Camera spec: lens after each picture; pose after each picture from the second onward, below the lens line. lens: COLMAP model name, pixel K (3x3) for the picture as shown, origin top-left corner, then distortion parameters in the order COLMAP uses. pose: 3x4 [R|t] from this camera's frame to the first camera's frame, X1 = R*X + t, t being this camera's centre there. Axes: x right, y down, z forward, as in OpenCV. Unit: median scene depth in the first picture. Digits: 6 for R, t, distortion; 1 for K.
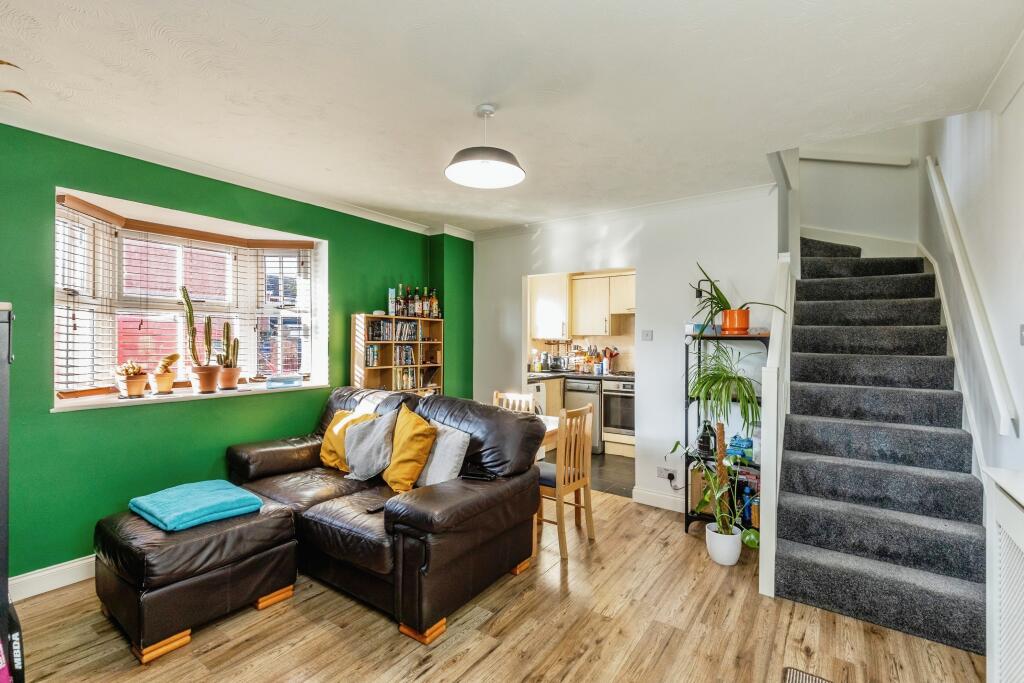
lens RADIAL K [[454.8, 0, 512.5], [0, 454.8, 346.9], [0, 0, 1]] dist [0.001259, -0.000084]
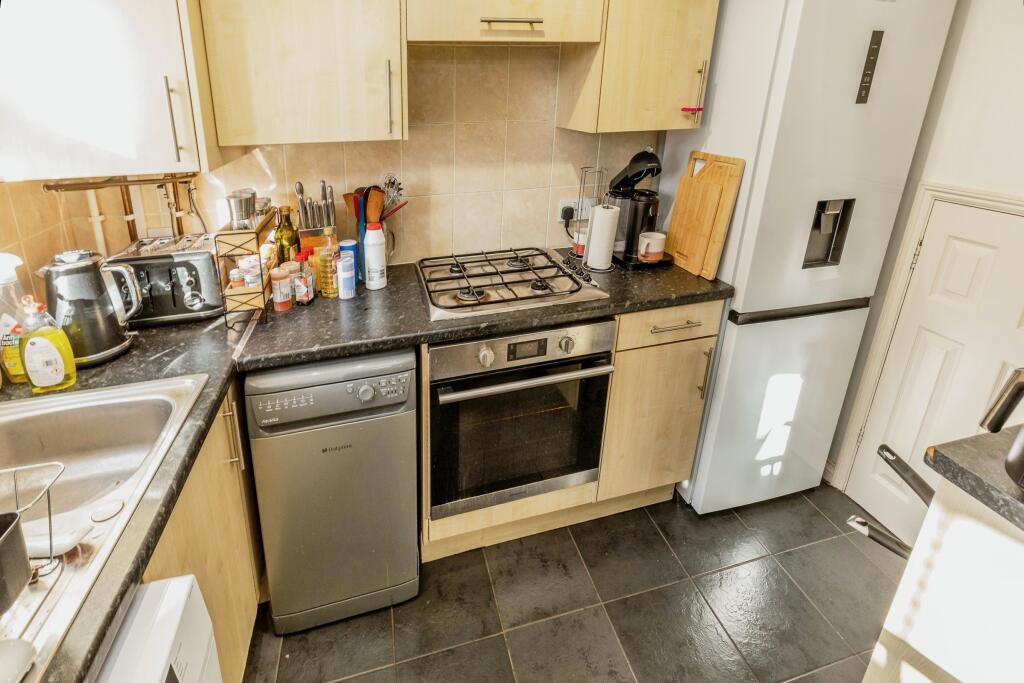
lens RADIAL K [[505.9, 0, 512.0], [0, 505.9, 263.1], [0, 0, 1]] dist [-0.001033, -0.000354]
pose [[0.631426, -0.234899, 0.739002, 0.033260], [-0.007904, 0.951015, 0.309043, -0.049174], [-0.775396, -0.200978, 0.598639, 0.764123]]
